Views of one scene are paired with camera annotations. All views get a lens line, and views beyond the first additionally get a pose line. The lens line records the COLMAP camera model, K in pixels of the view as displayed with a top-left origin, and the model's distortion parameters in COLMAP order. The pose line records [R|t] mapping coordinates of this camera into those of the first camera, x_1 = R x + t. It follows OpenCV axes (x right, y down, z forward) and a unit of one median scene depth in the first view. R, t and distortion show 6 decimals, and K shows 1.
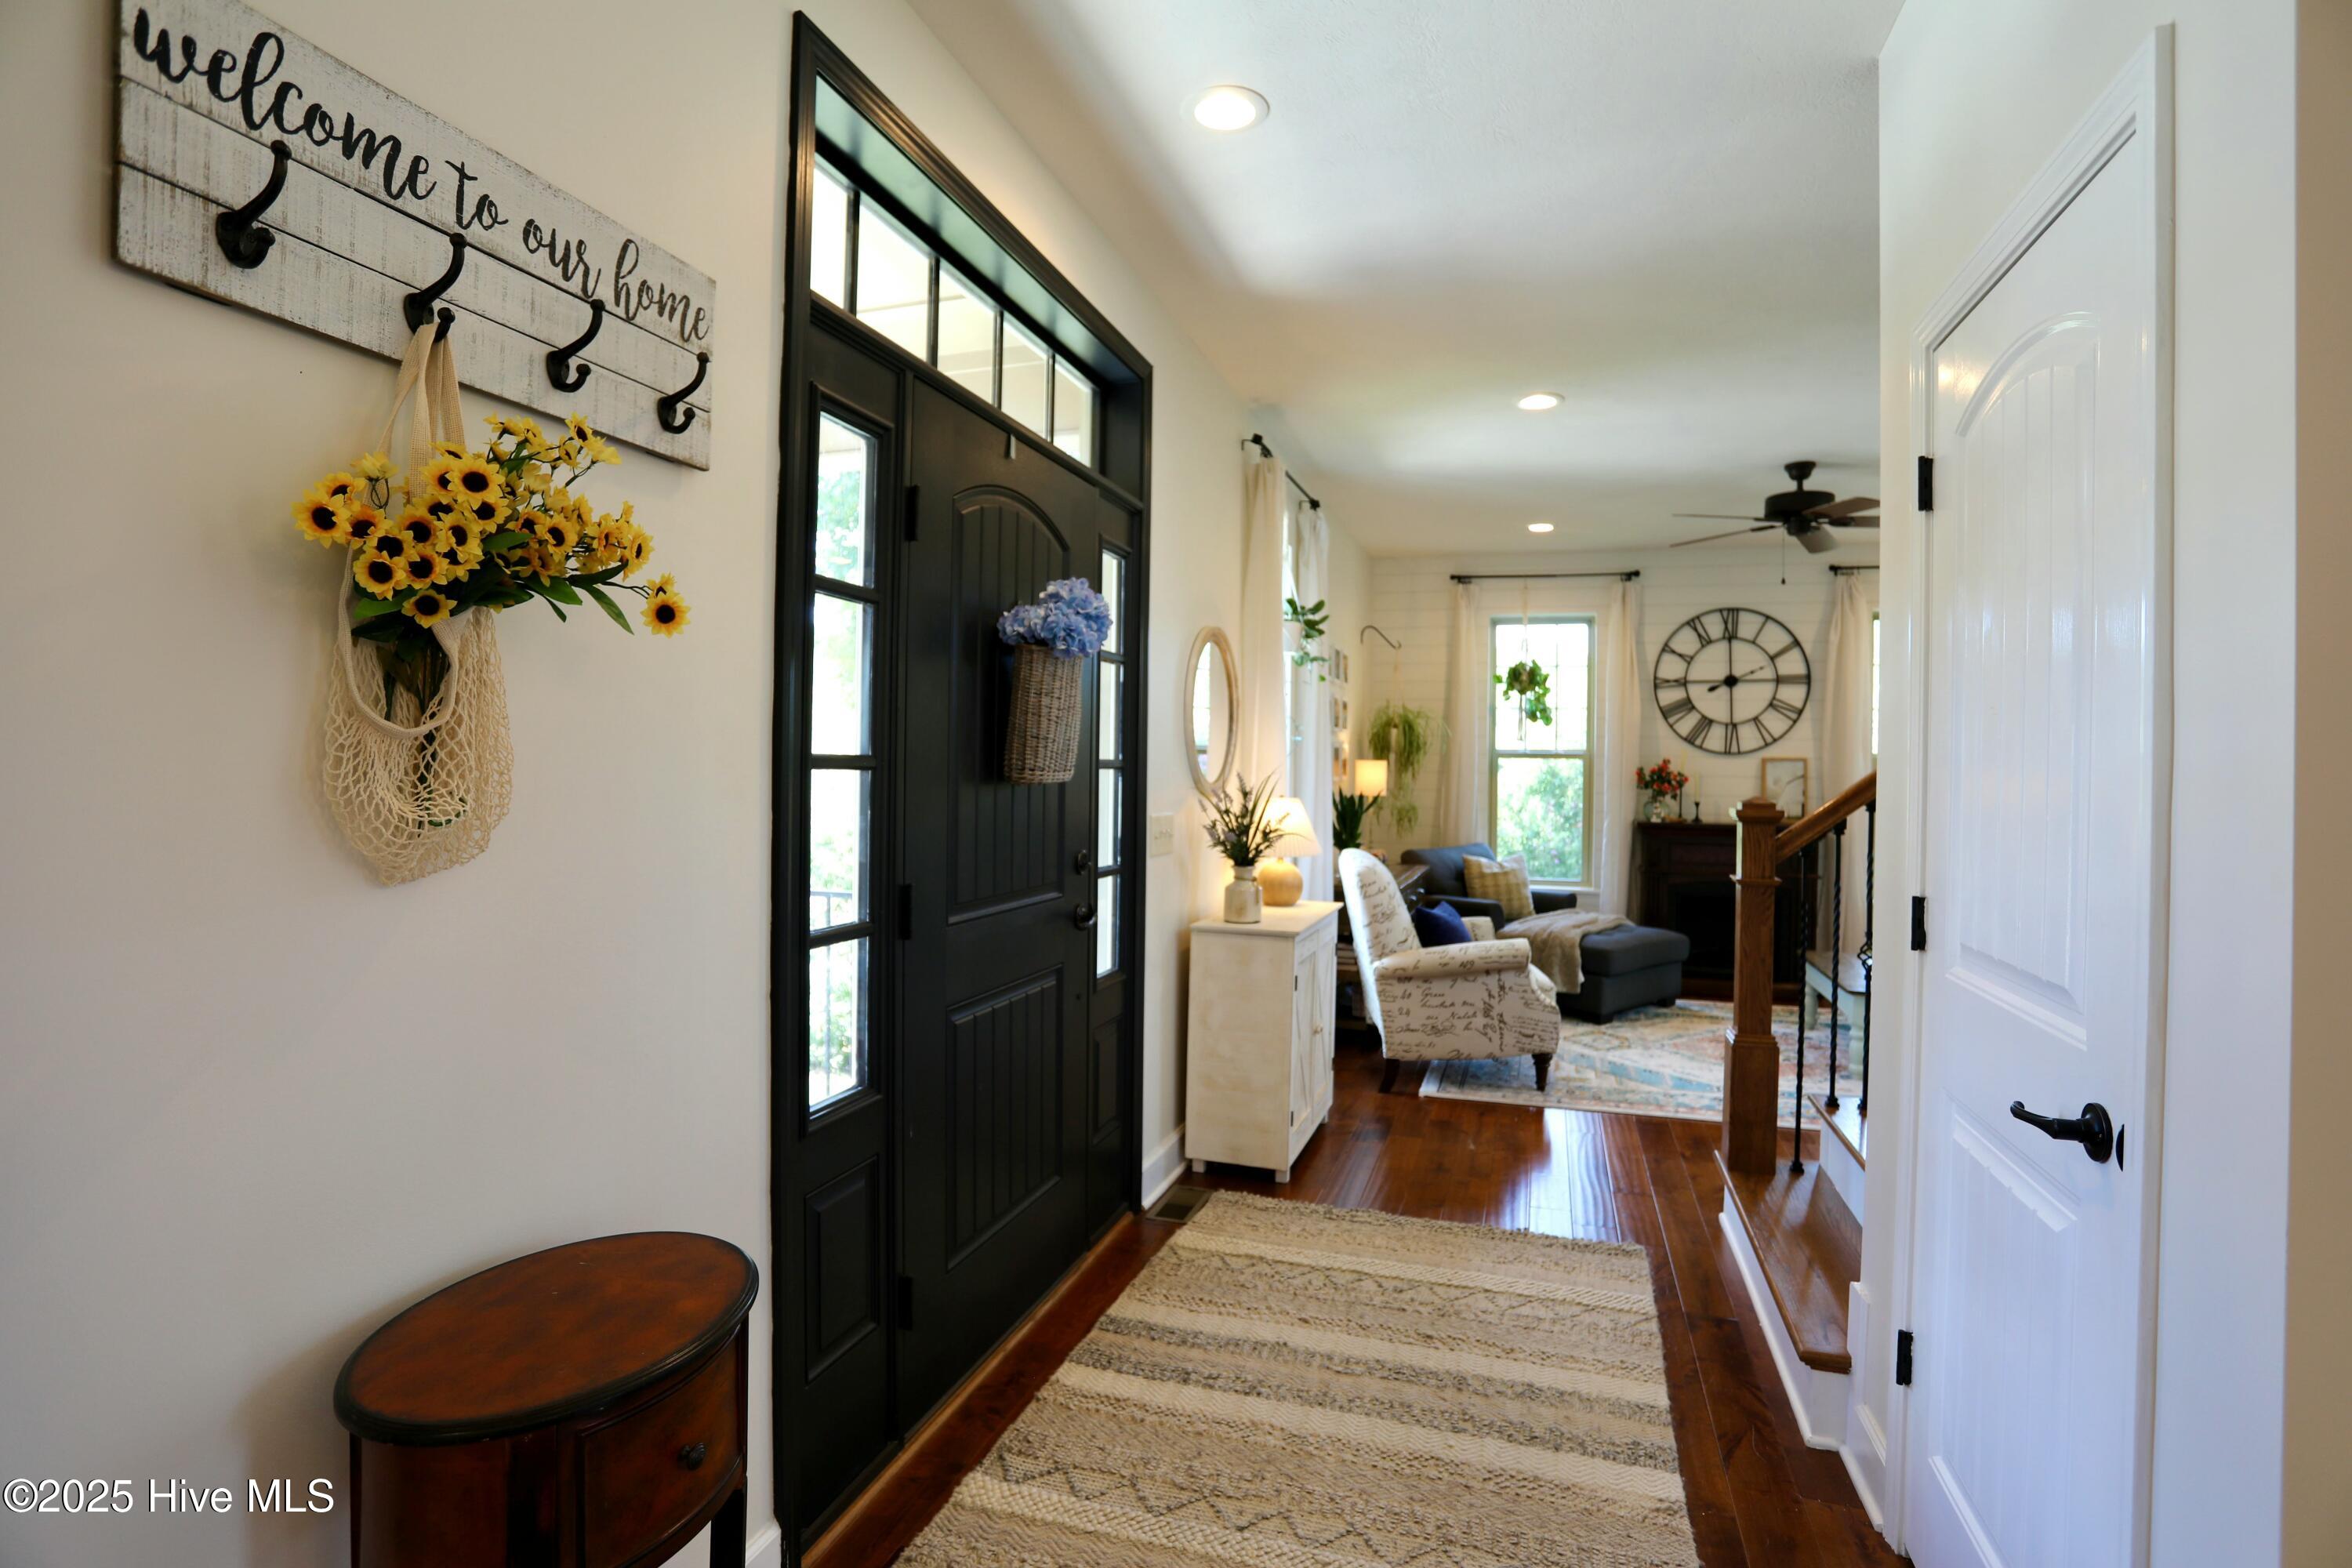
lens RADIAL K [[1138.6, 0, 1174.4], [0, 1138.6, 767.7], [0, 0, 1]] dist [-0.059493, 0.020433]
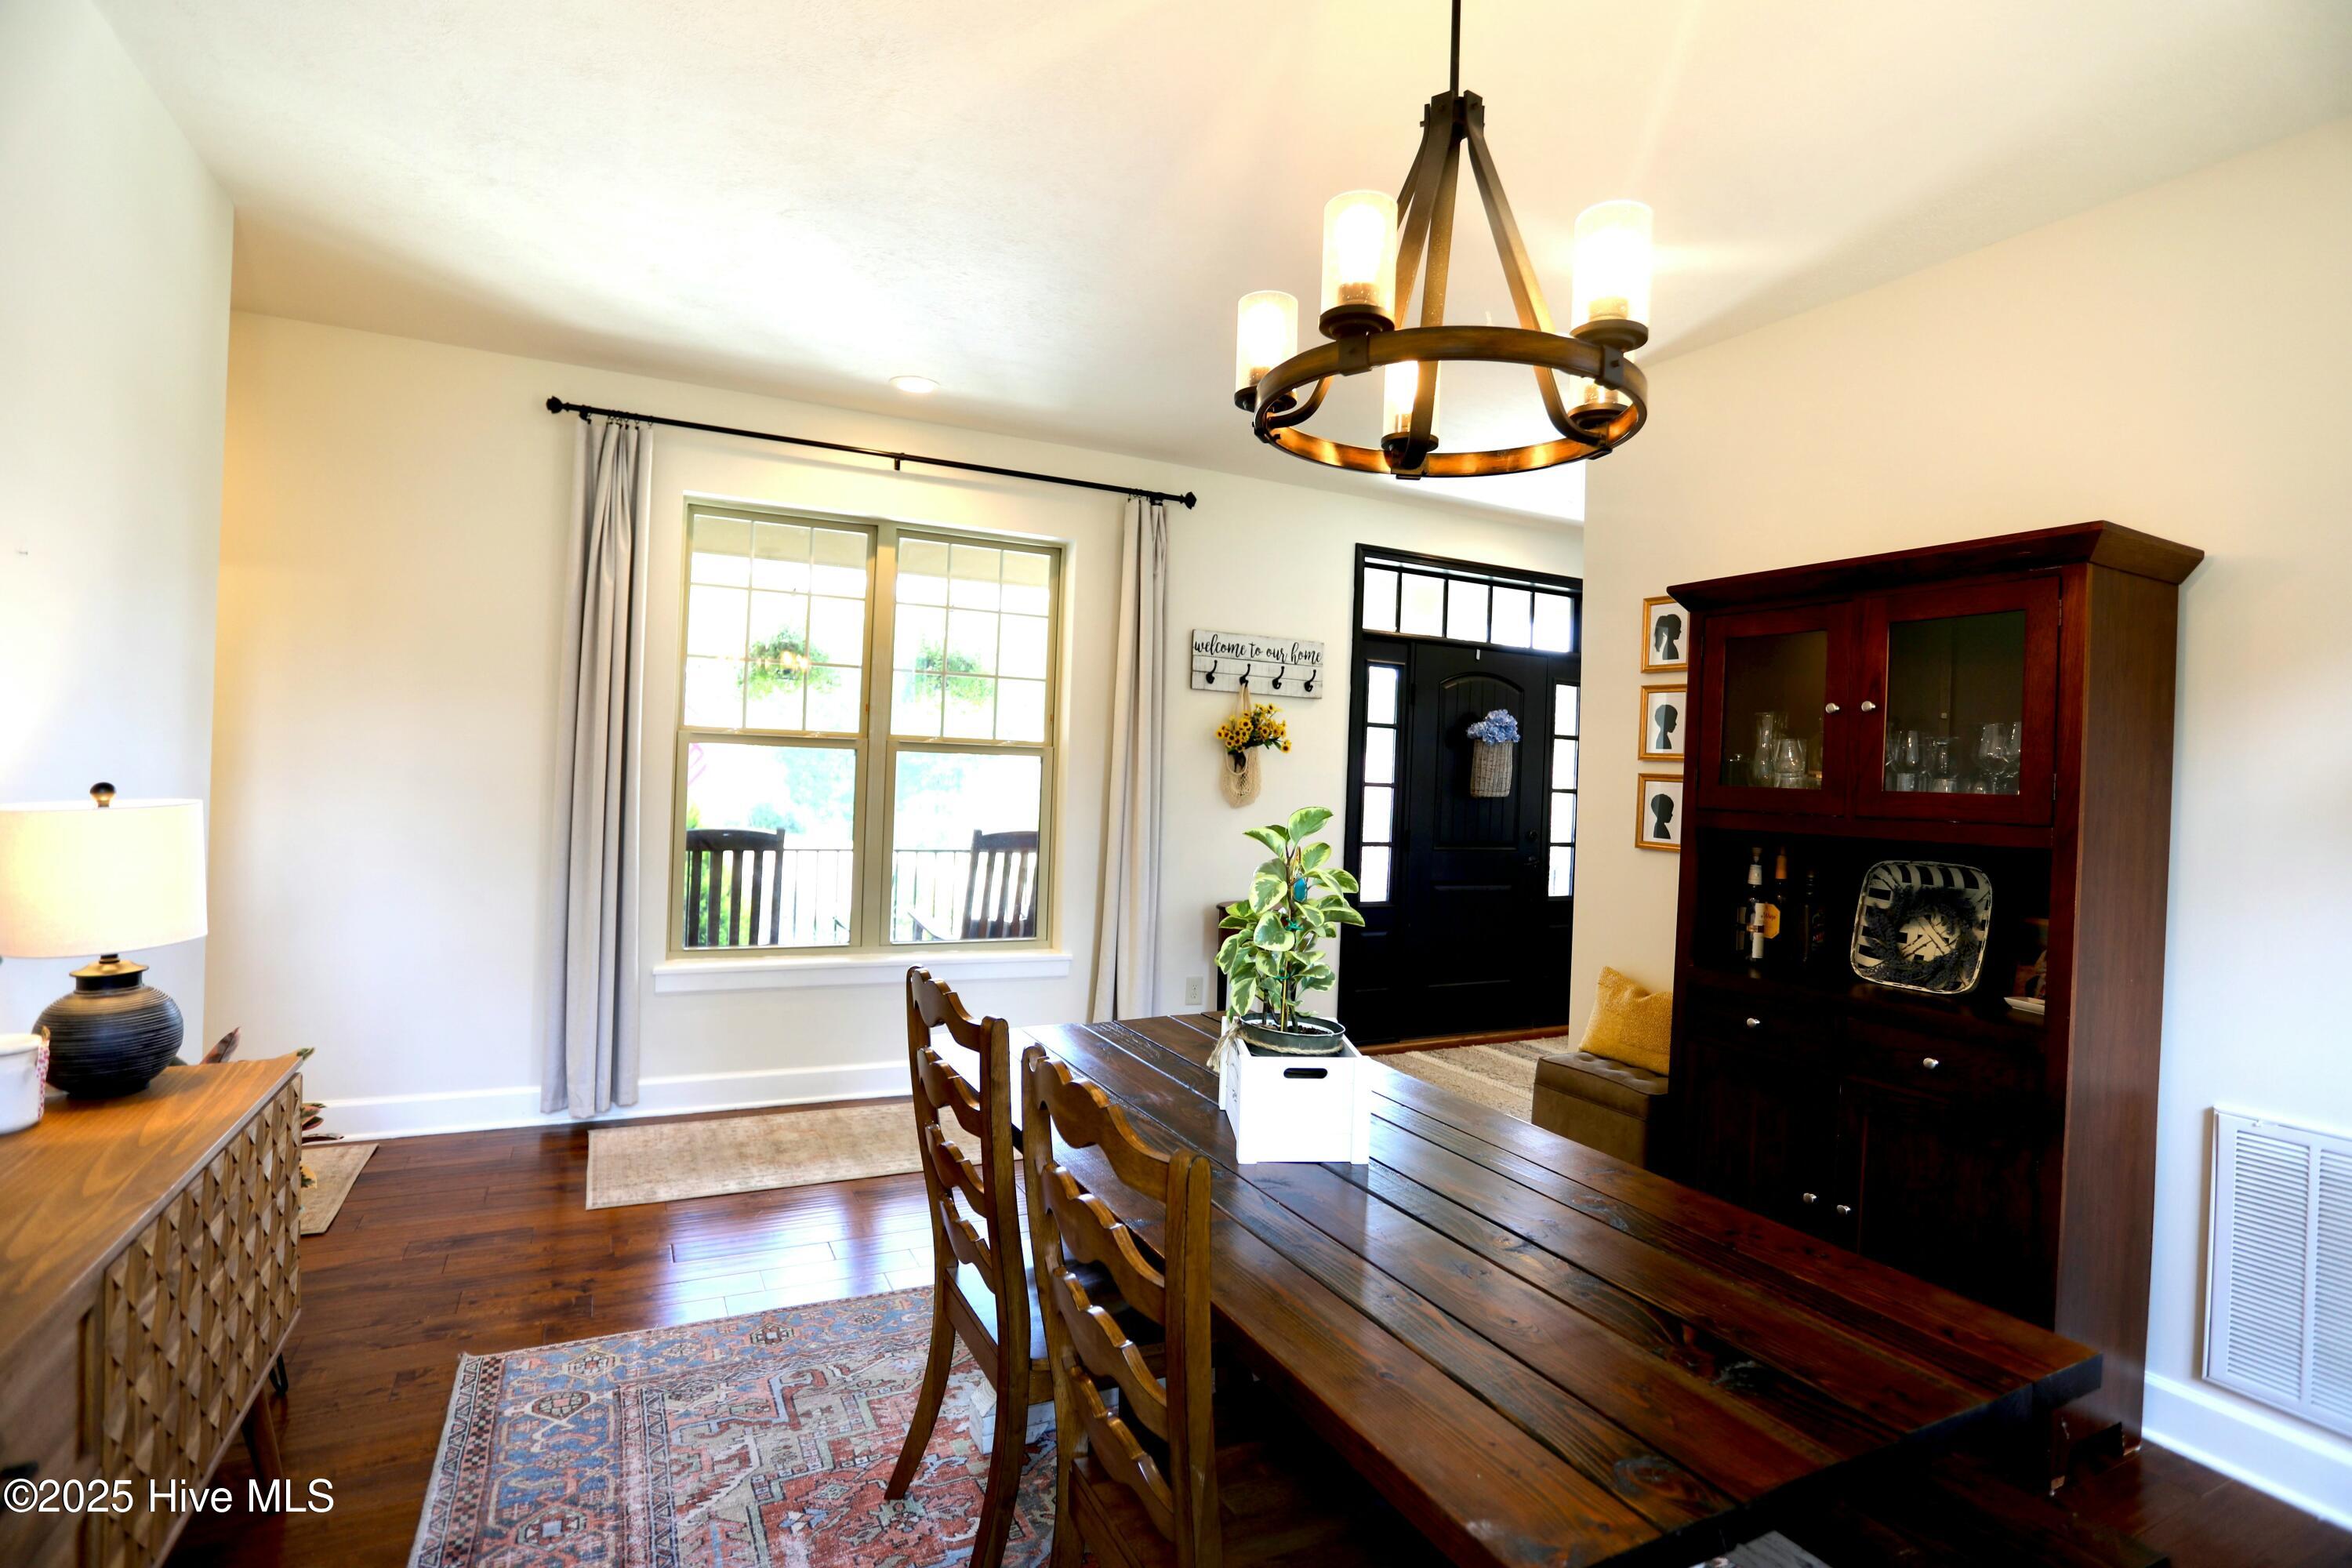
lens RADIAL K [[1138.6, 0, 1185.4], [0, 1138.6, 773.6], [0, 0, 1]] dist [-0.059493, 0.020433]
pose [[0.710845, 0.002457, -0.703344, 0.395937], [-0.023642, 0.999512, -0.020403, 0.010316], [0.702951, 0.031131, 0.710557, -0.401172]]
